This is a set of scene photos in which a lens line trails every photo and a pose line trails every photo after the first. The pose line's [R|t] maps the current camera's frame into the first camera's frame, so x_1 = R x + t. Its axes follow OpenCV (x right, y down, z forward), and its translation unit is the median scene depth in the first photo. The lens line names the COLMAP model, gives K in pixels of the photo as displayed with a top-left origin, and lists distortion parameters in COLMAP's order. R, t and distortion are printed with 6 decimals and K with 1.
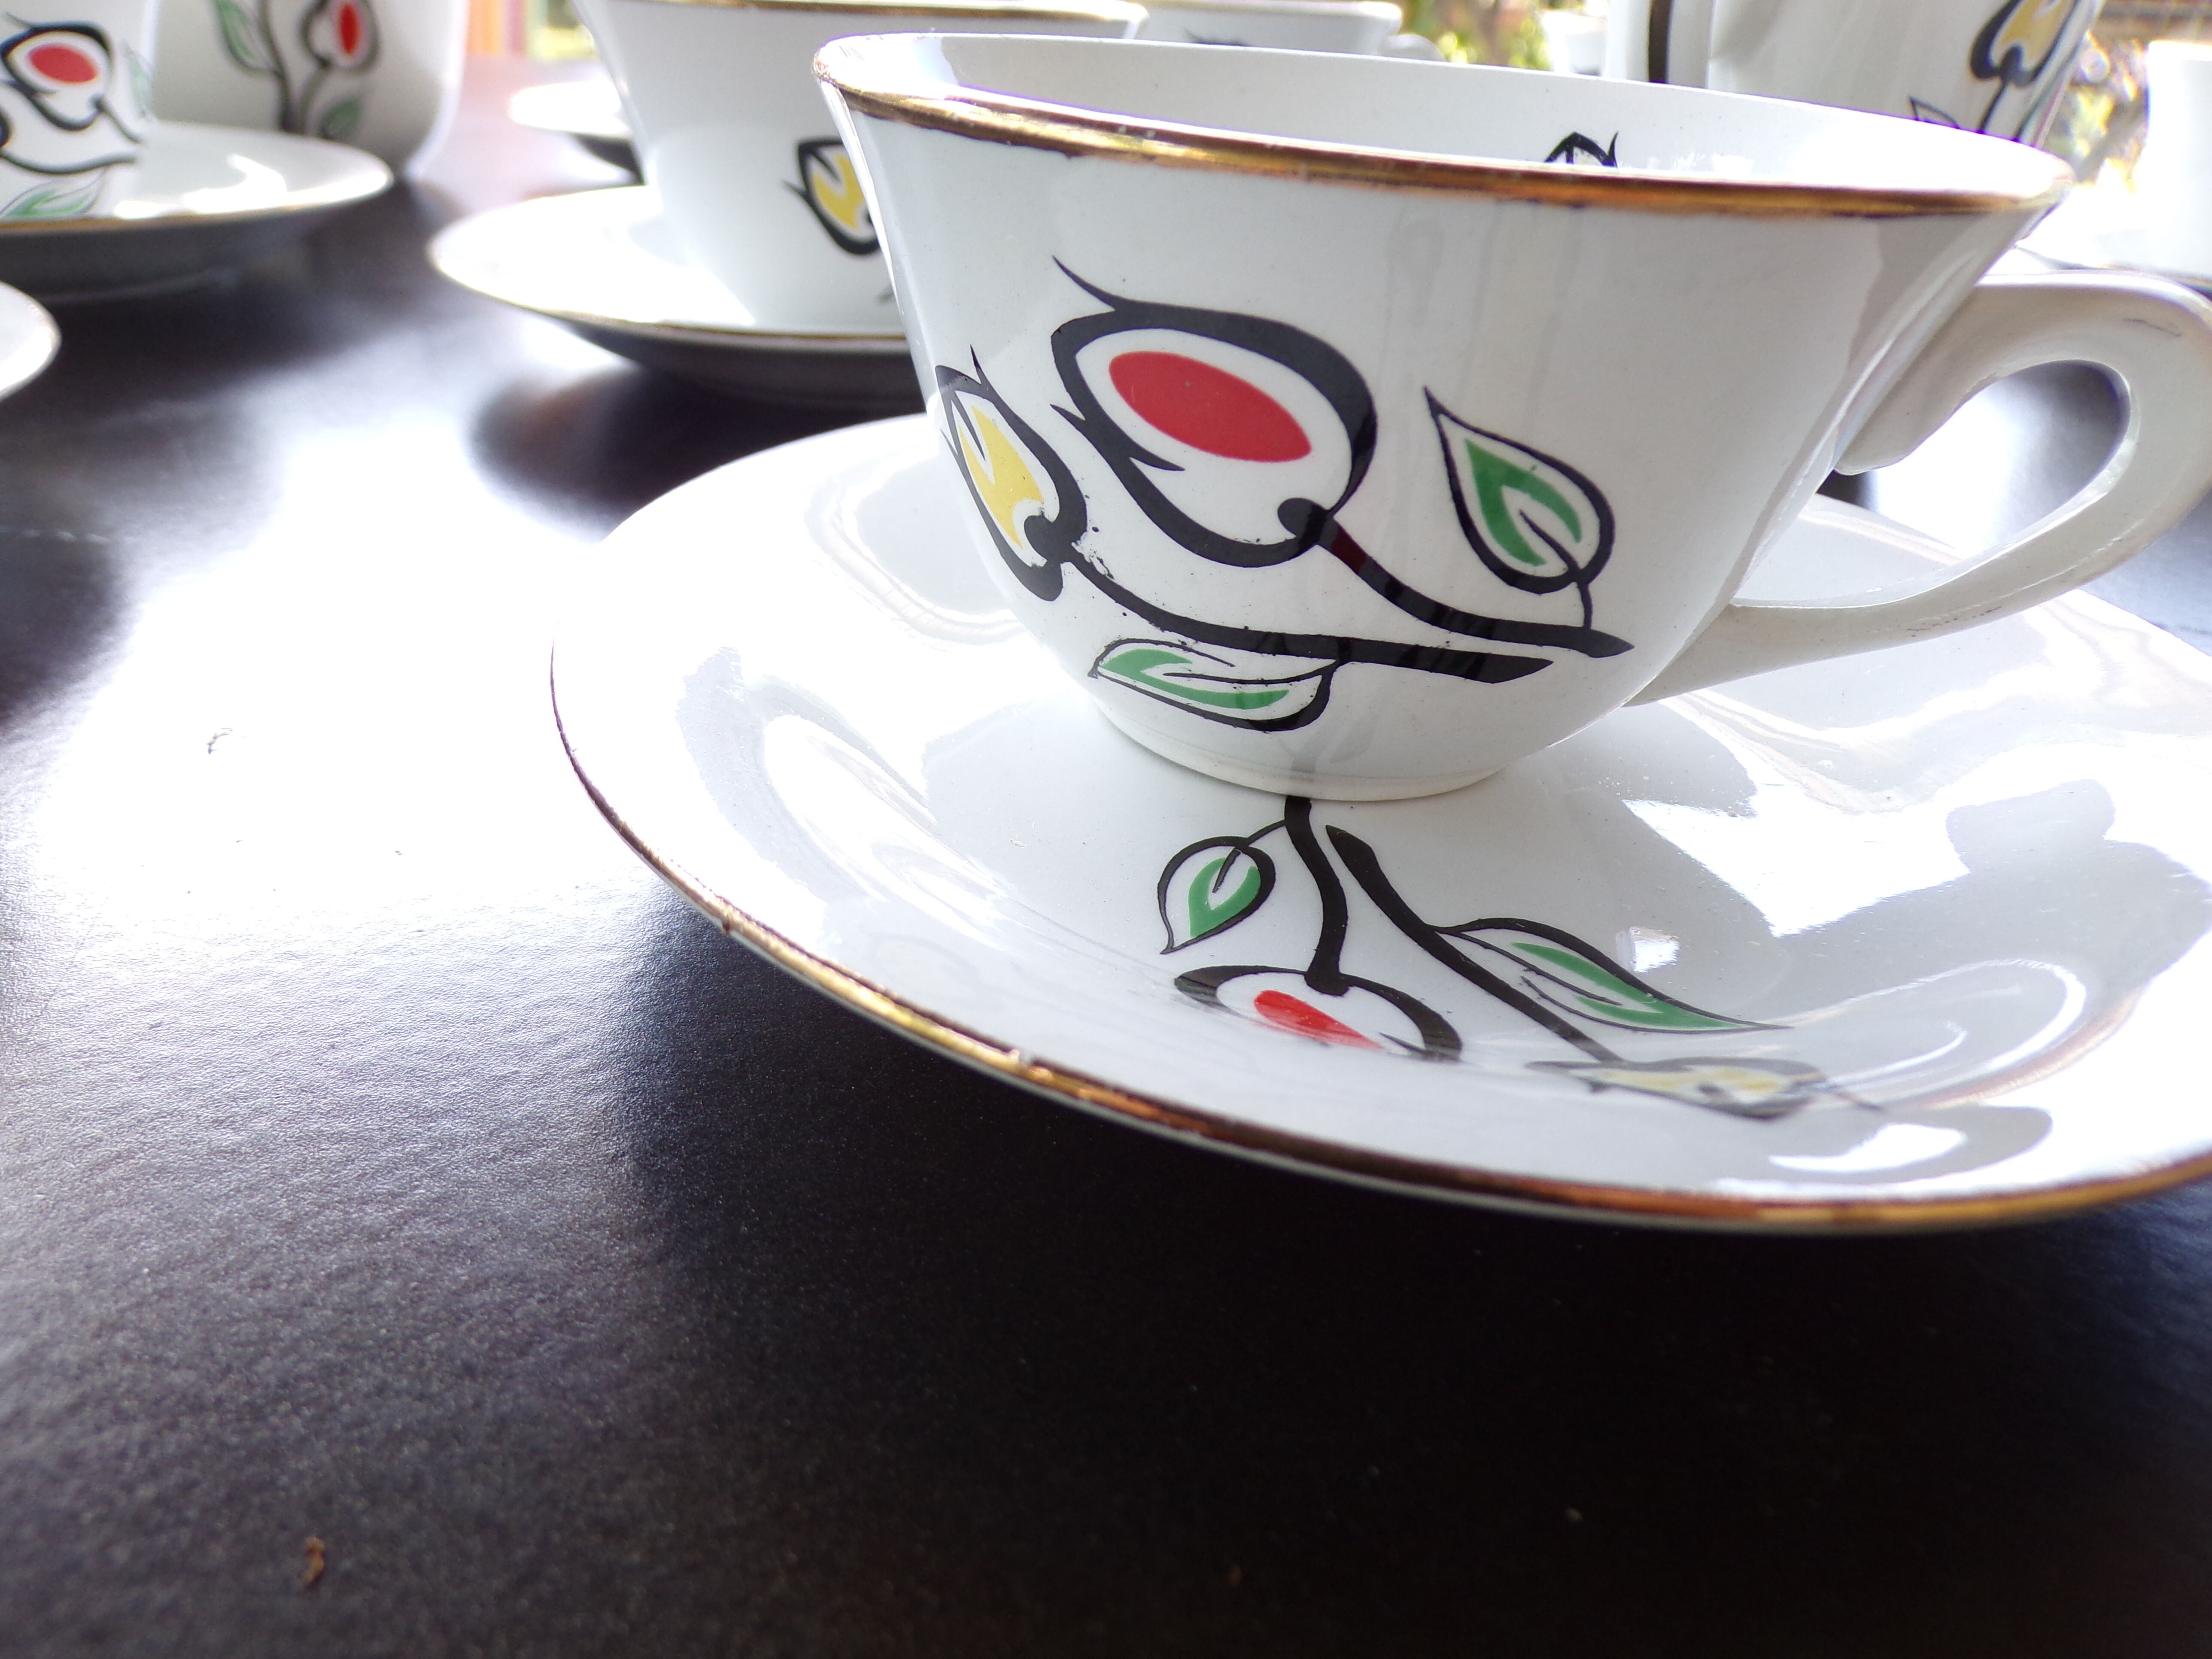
lens RADIAL K [[1524.4, 0, 1106.0], [0, 1524.4, 829.5], [0, 0, 1]] dist [0.012598, 0.046156]
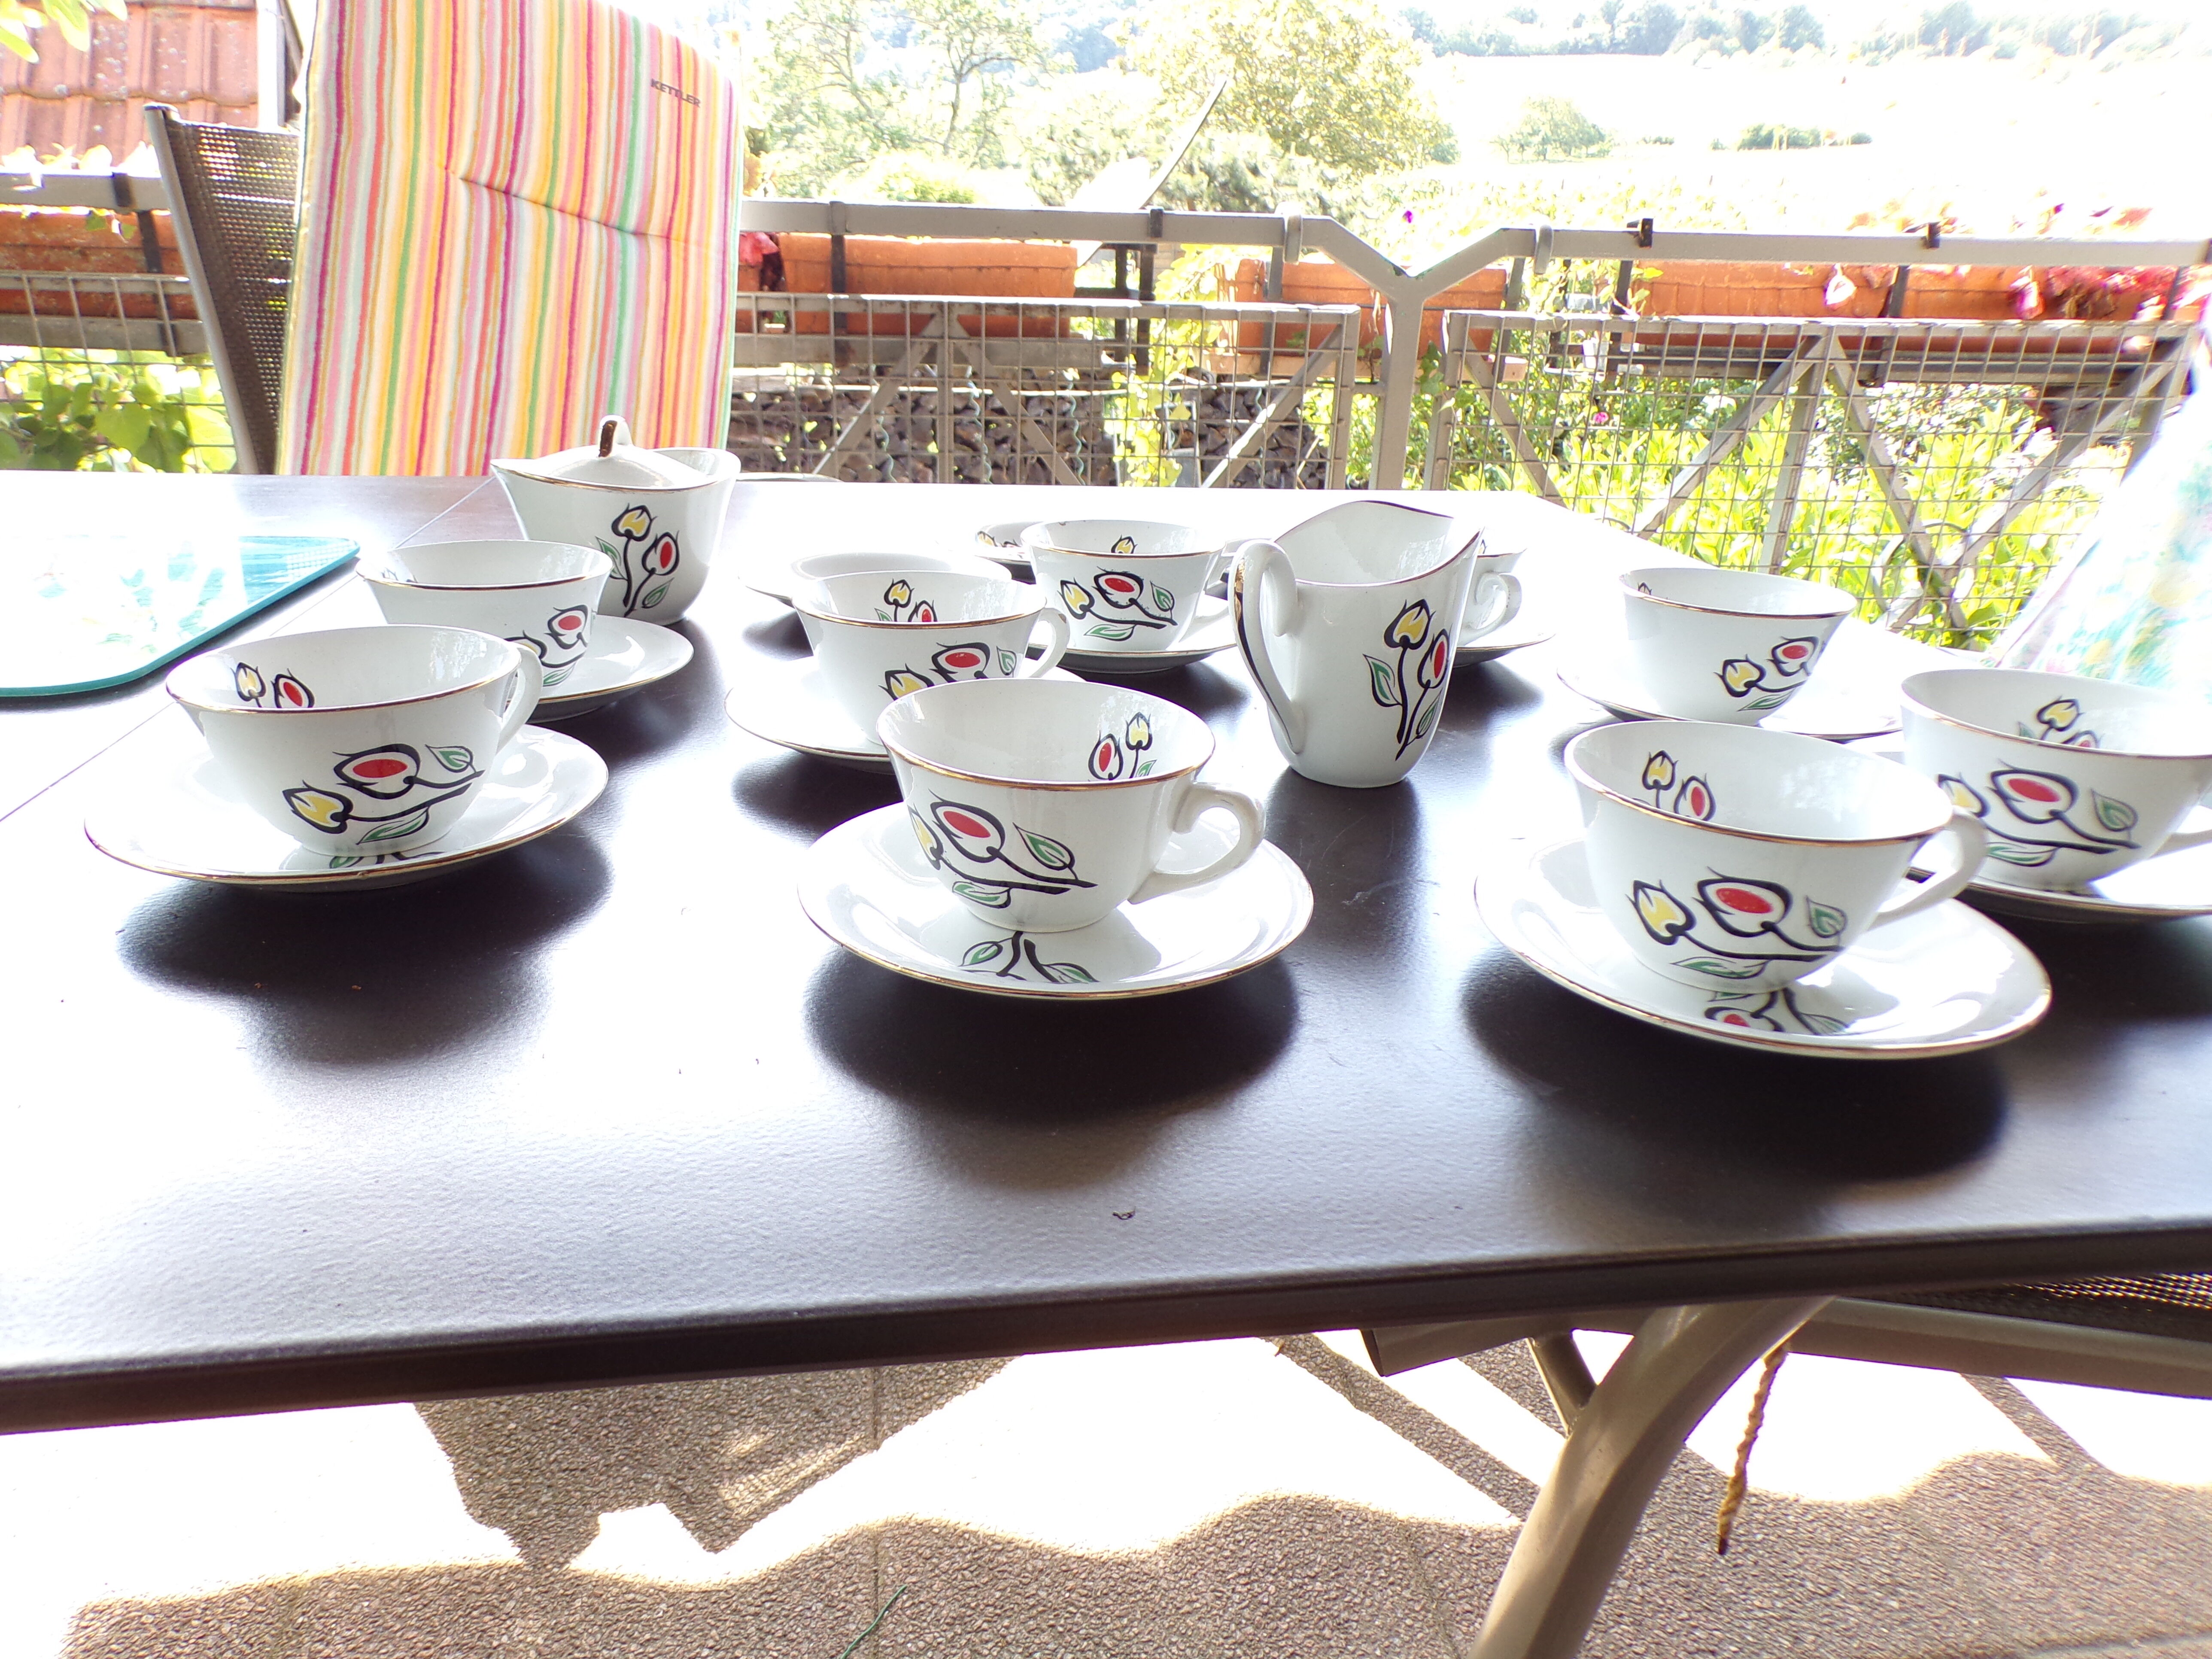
lens RADIAL K [[1524.4, 0, 1106.0], [0, 1524.4, 829.5], [0, 0, 1]] dist [0.012598, 0.046156]
pose [[0.997164, 0.008451, -0.074780, 0.626573], [-0.020084, 0.987520, -0.156209, 0.304319], [0.072526, 0.157268, 0.984889, -2.498832]]
